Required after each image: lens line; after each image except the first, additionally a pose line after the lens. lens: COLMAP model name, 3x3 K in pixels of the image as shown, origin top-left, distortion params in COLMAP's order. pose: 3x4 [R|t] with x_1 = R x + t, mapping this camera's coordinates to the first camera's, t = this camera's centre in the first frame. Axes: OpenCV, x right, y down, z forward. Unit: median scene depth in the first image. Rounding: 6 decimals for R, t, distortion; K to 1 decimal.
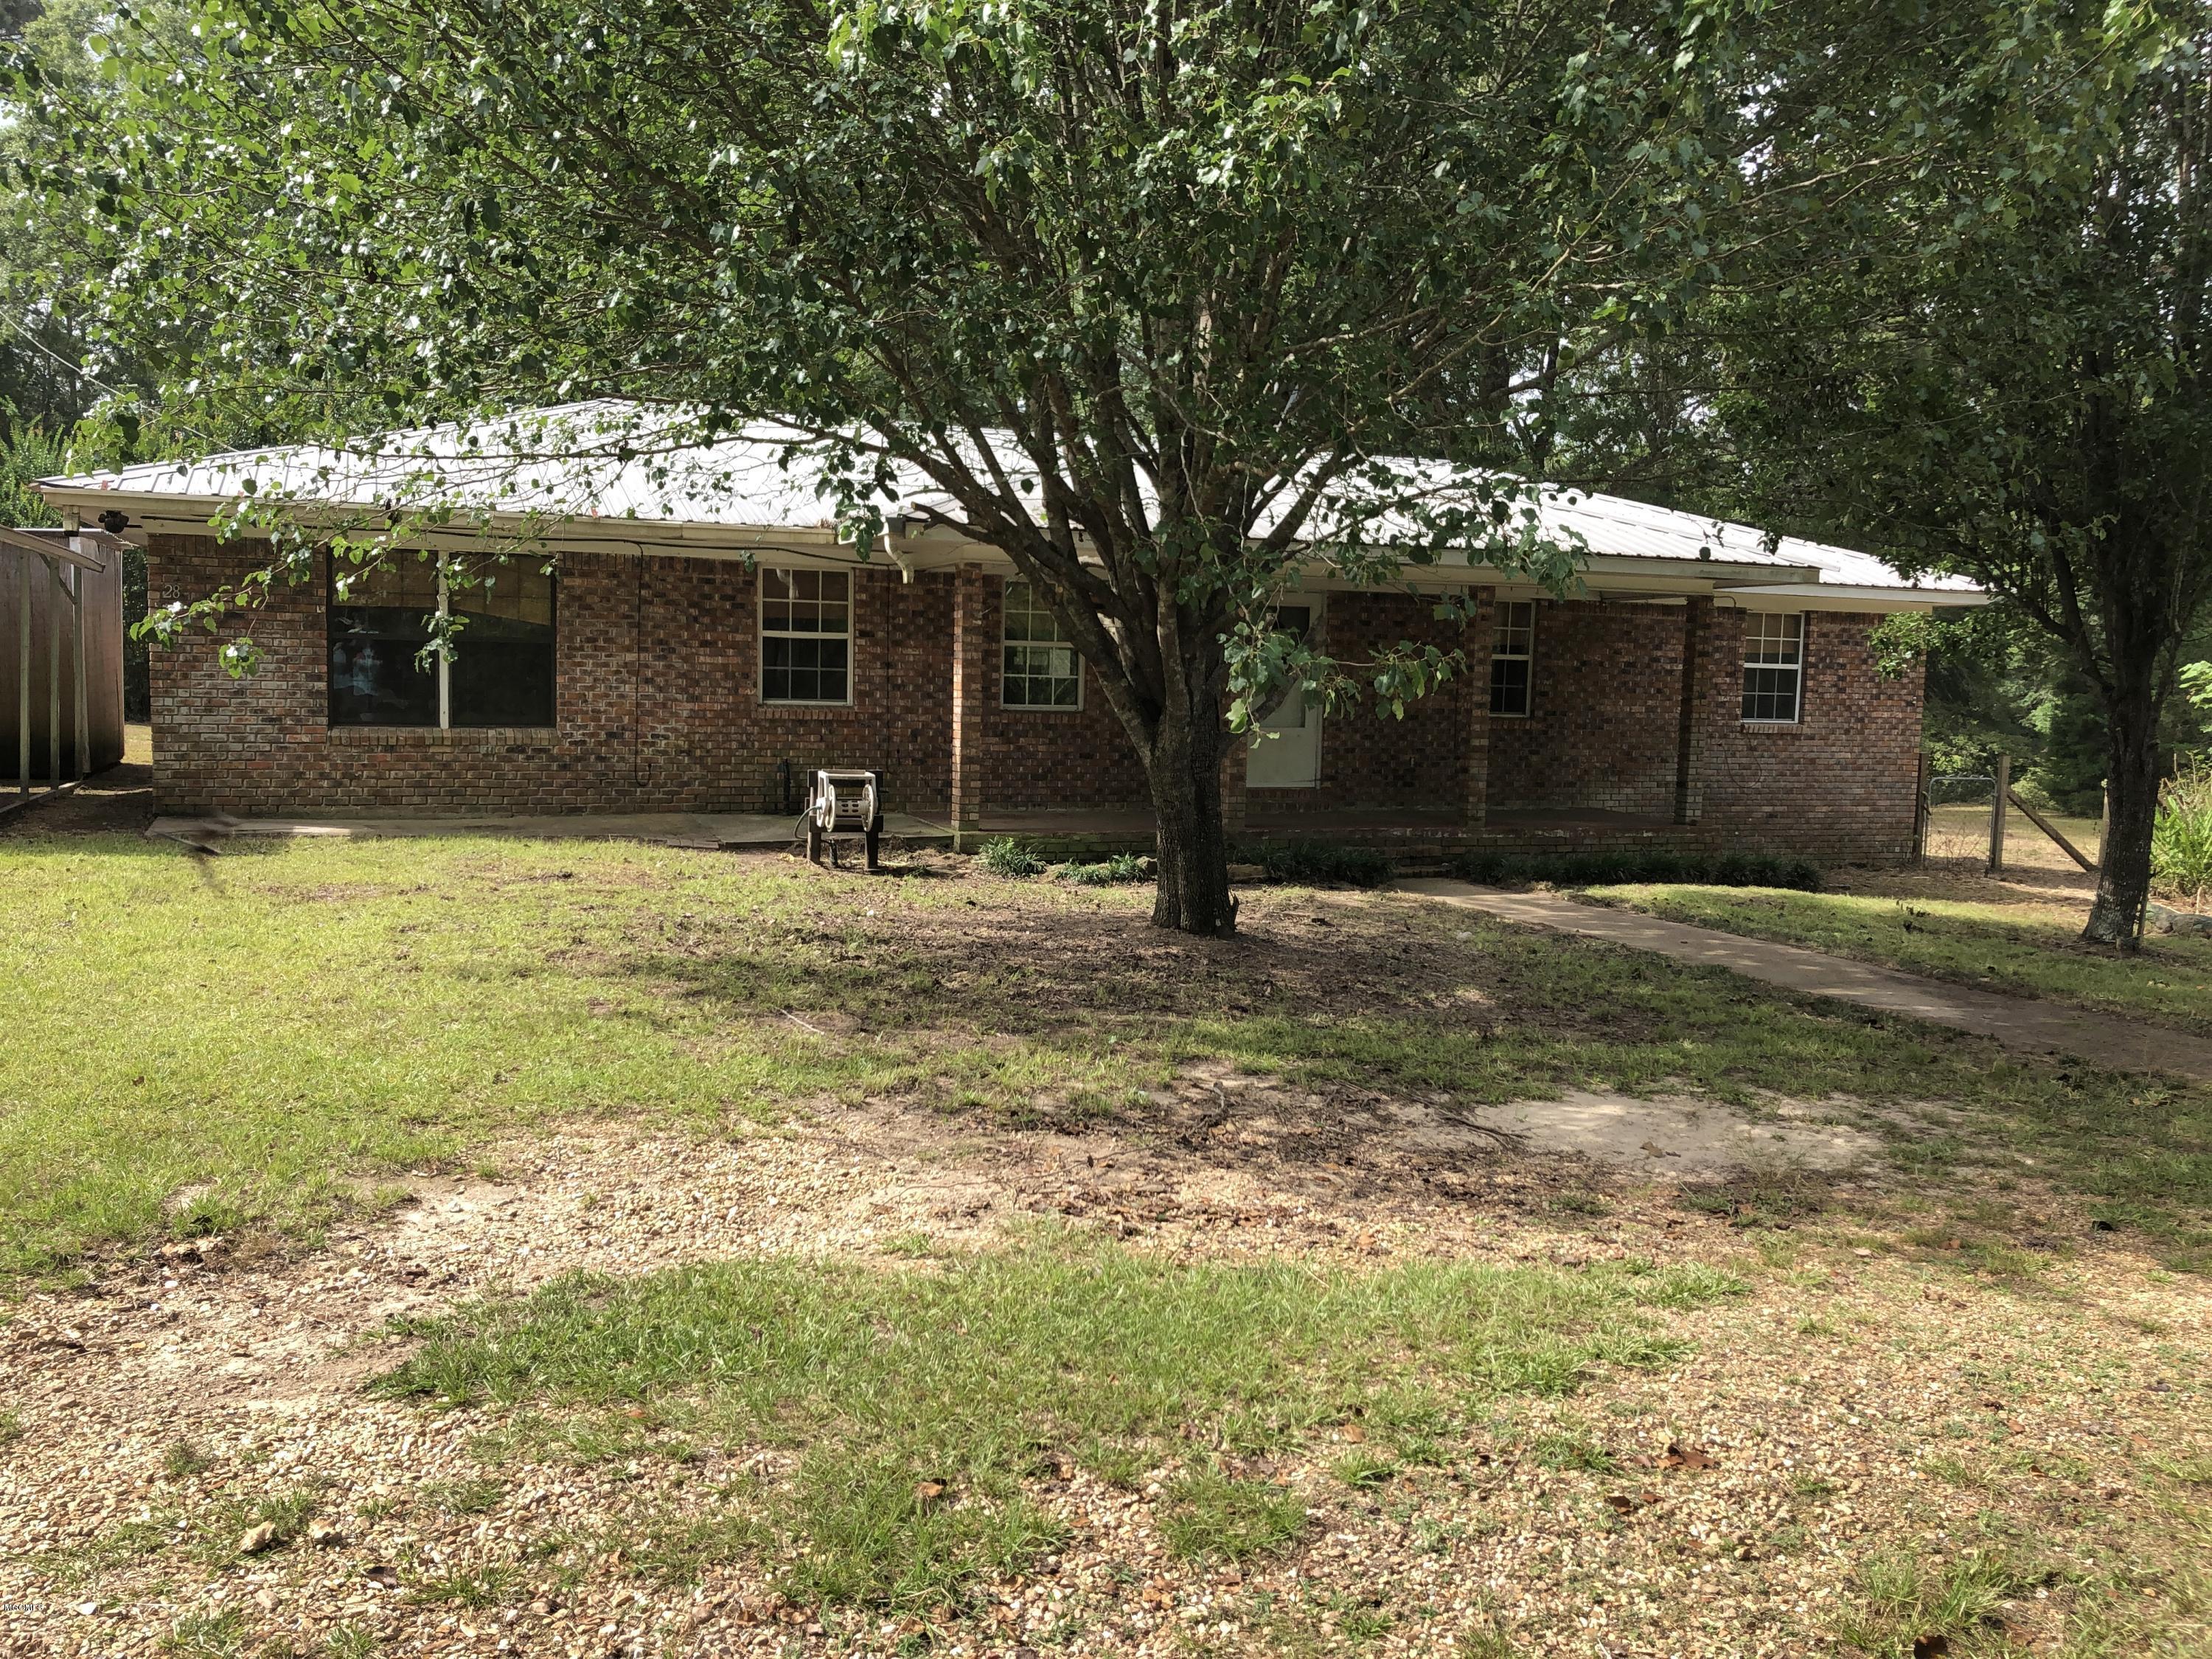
lens RADIAL K [[1837.7, 0, 1105.5], [0, 1837.7, 798.2], [0, 0, 1]] dist [0.045237, -0.003469]
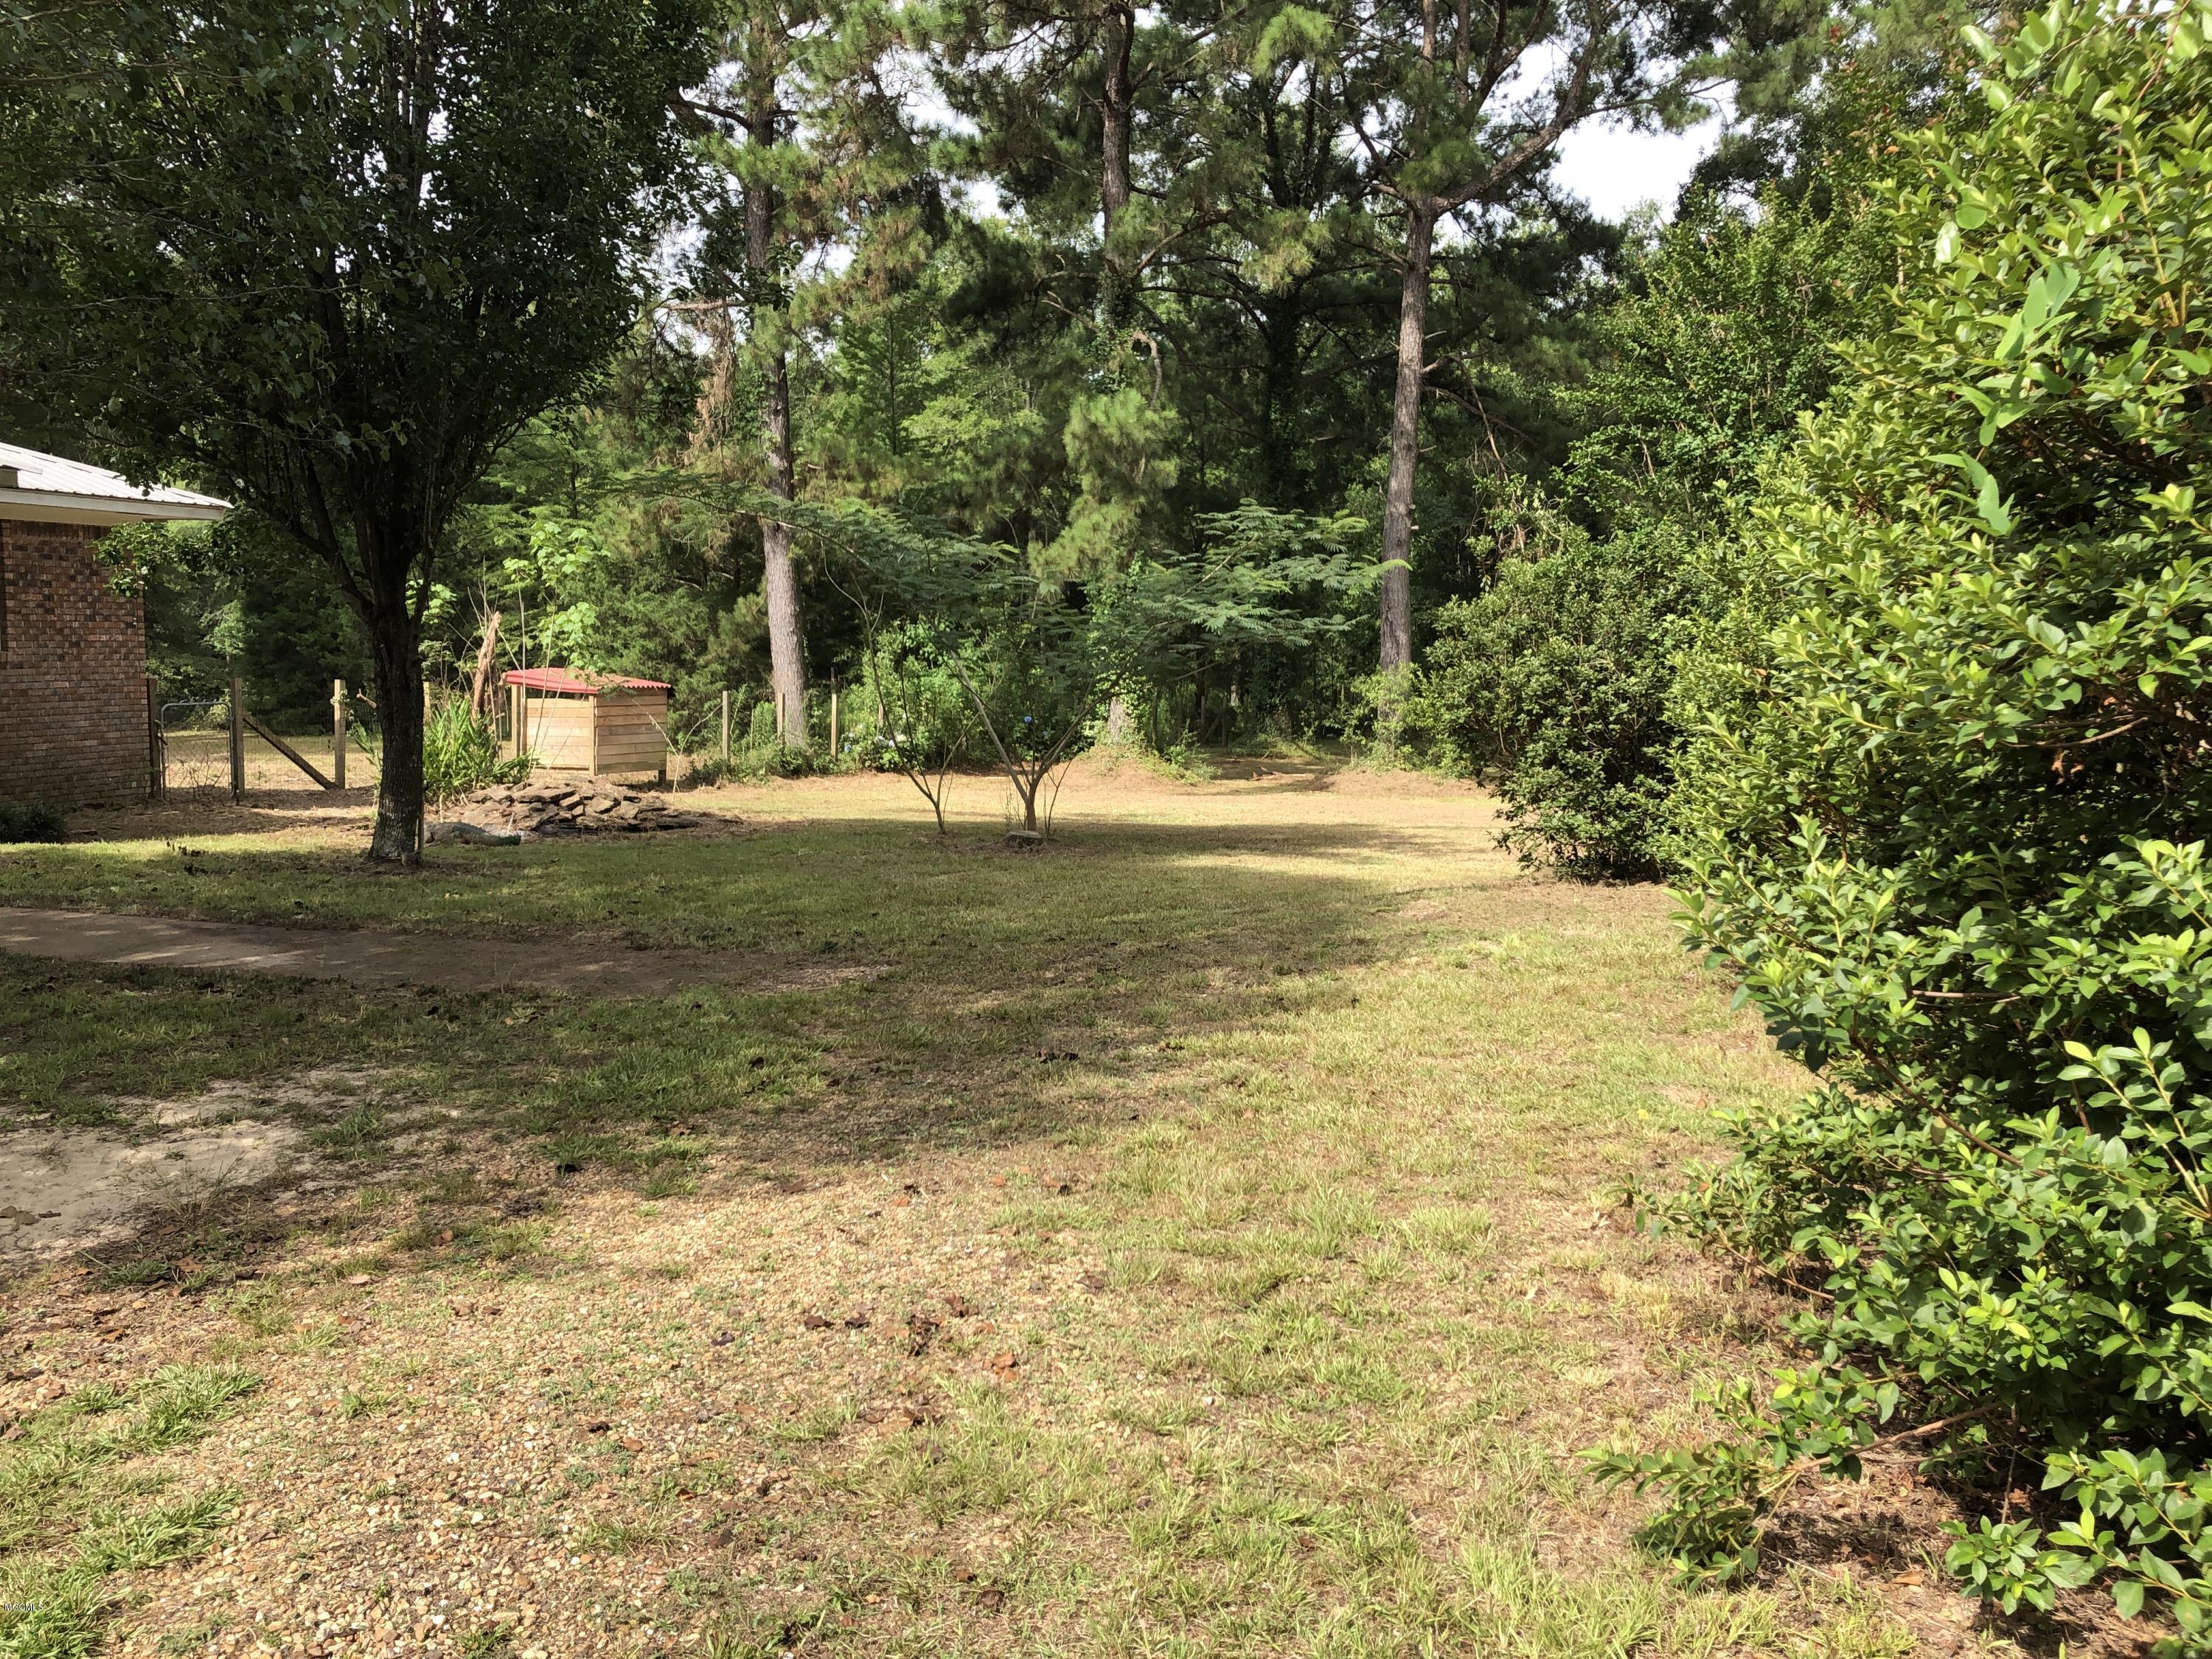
lens RADIAL K [[1837.7, 0, 1105.5], [0, 1837.7, 798.2], [0, 0, 1]] dist [0.045237, -0.003469]
pose [[0.609107, -0.094478, 0.787441, -0.012672], [0.060955, 0.995519, 0.072293, -0.005615], [-0.790742, 0.003964, 0.612136, 0.112621]]
